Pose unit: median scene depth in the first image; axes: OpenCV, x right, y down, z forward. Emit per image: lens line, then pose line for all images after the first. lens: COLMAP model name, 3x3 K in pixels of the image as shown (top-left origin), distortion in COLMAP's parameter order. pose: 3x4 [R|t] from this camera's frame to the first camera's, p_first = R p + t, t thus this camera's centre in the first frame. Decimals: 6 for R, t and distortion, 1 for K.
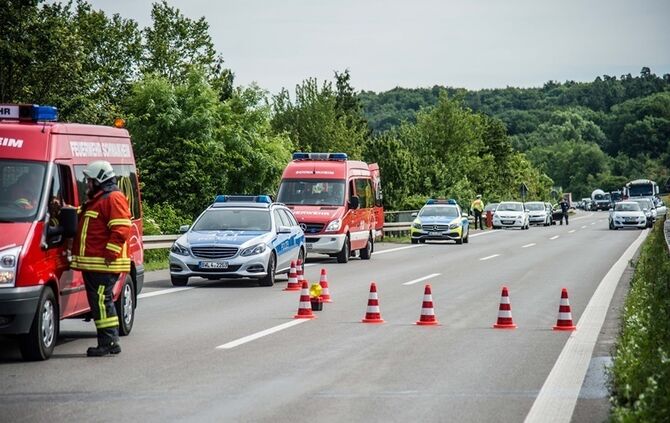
lens RADIAL K [[2201.0, 0, 332.5], [0, 2201.0, 233.8], [0, 0, 1]] dist [1.254298, 0.615468]
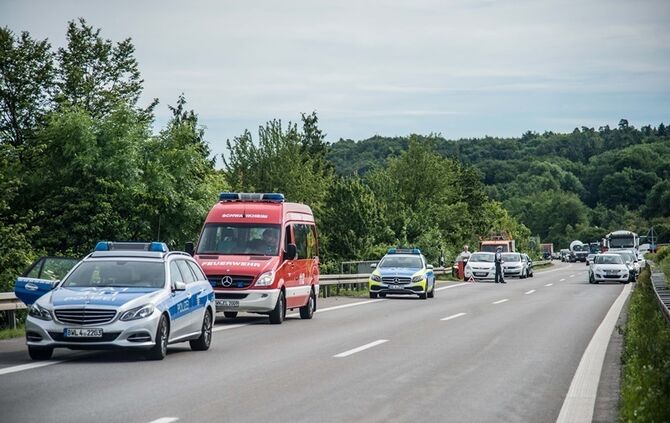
lens RADIAL K [[2201.0, 0, 332.5], [0, 2201.0, 233.8], [0, 0, 1]] dist [1.254298, 0.615468]
pose [[0.999931, 0.007425, 0.009067, 0.012855], [-0.007224, 0.999732, -0.021993, -0.001886], [-0.009228, 0.021926, 0.999717, 0.111895]]
